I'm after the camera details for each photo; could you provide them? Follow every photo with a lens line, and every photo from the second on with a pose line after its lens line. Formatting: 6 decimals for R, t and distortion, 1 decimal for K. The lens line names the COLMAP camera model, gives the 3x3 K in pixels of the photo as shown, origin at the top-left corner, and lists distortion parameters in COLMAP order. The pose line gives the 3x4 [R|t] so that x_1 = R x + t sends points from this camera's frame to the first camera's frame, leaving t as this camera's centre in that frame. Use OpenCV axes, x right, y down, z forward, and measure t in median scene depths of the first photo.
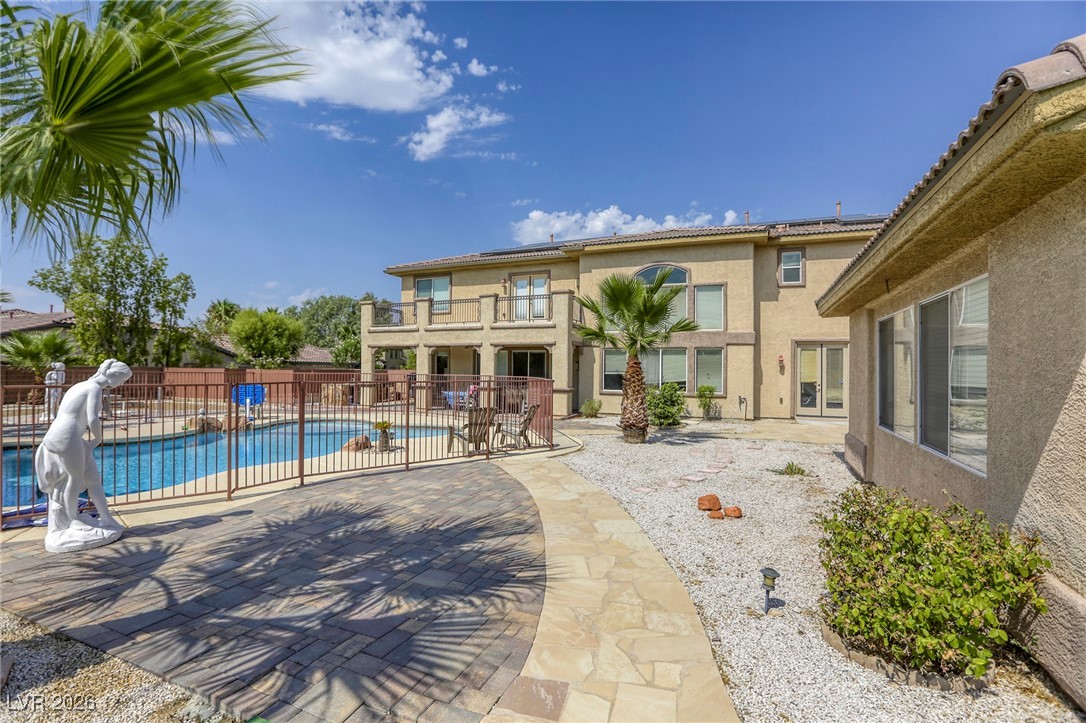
lens RADIAL K [[502.4, 0, 530.7], [0, 502.4, 364.9], [0, 0, 1]] dist [-0.042545, 0.015590]
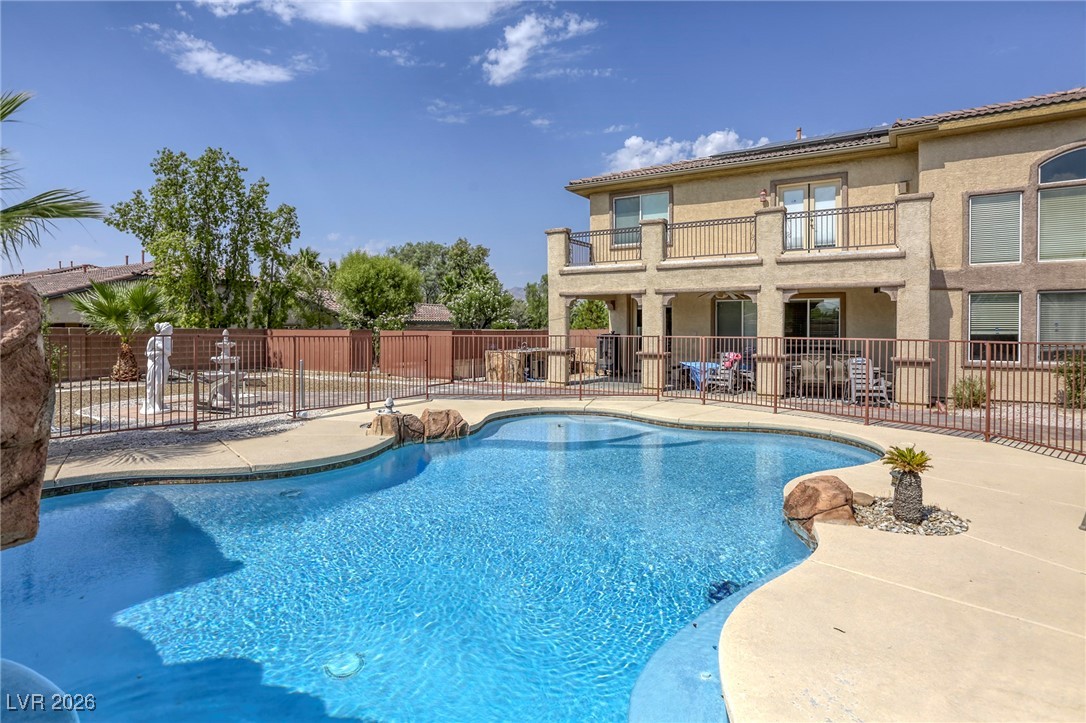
lens RADIAL K [[577.1, 0, 534.9], [0, 577.1, 354.4], [0, 0, 1]] dist [-0.047435, 0.034245]
pose [[0.990347, -0.001652, -0.138602, -0.169185], [0.008977, 0.998594, 0.052241, 0.001313], [0.138321, -0.052981, 0.988969, 0.143285]]
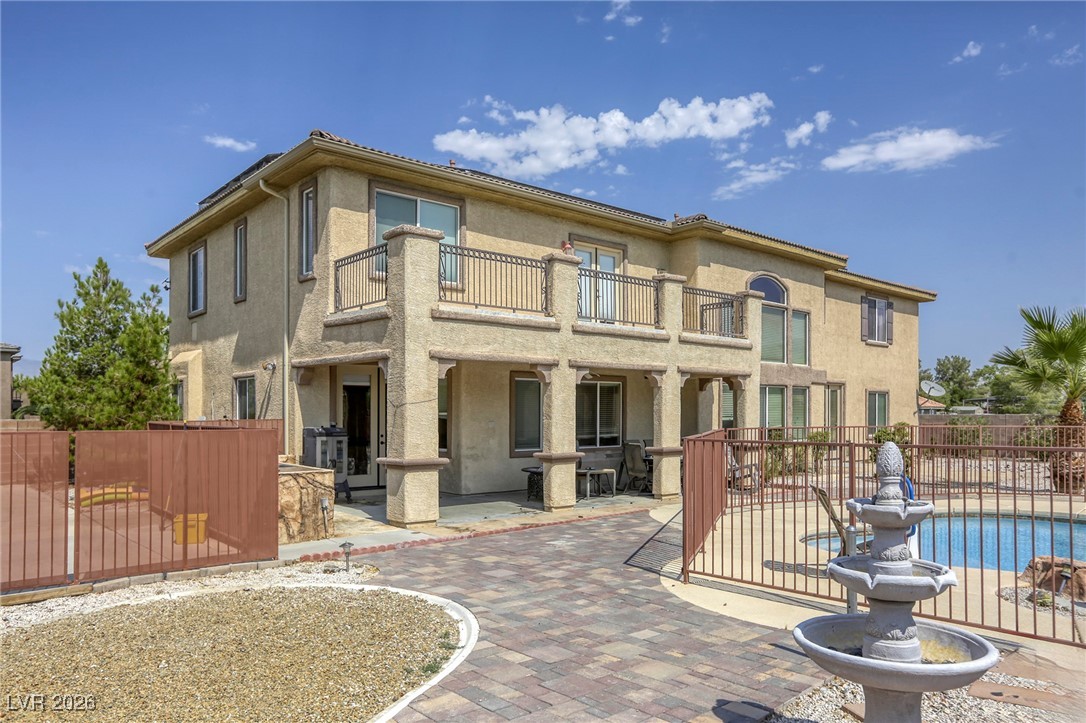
lens RADIAL K [[748.5, 0, 553.4], [0, 748.5, 420.4], [0, 0, 1]] dist [0.006981, 0.002439]
pose [[0.423335, -0.020189, 0.905748, -0.528016], [-0.004951, 0.999685, 0.024597, -0.003170], [-0.905960, -0.014897, 0.423102, 0.466205]]
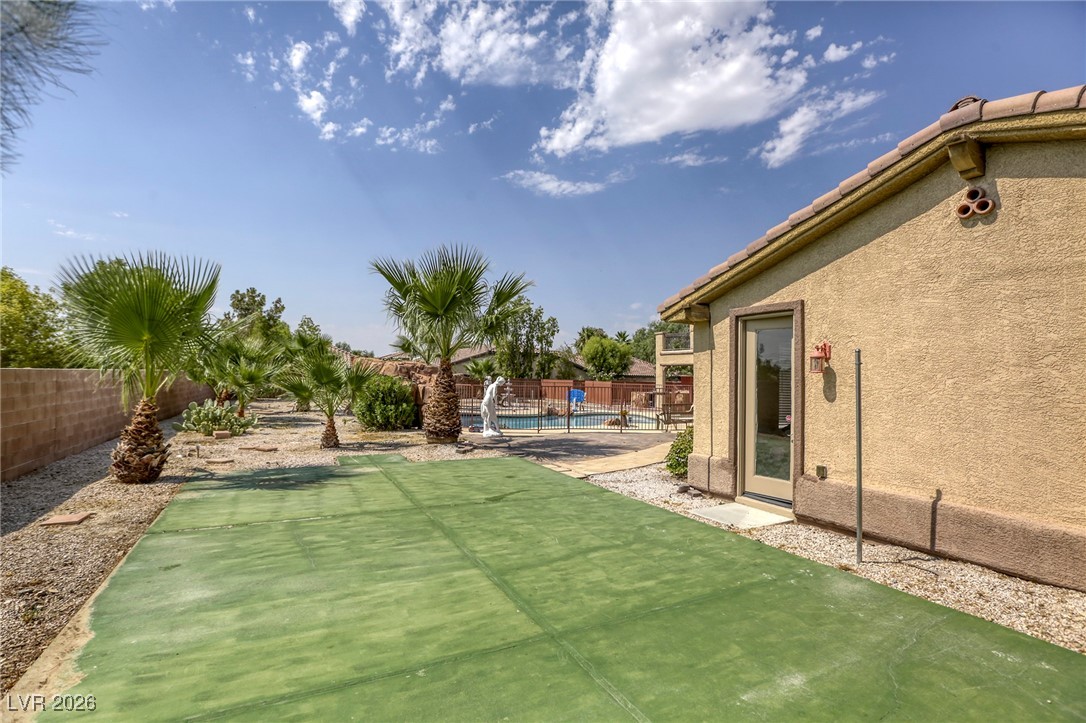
lens RADIAL K [[502.4, 0, 530.7], [0, 502.4, 364.9], [0, 0, 1]] dist [-0.042545, 0.015590]
pose [[0.768649, -0.010185, -0.639590, 0.189645], [-0.009131, 0.999597, -0.026890, 0.002615], [0.639606, 0.026509, 0.768246, -0.183158]]
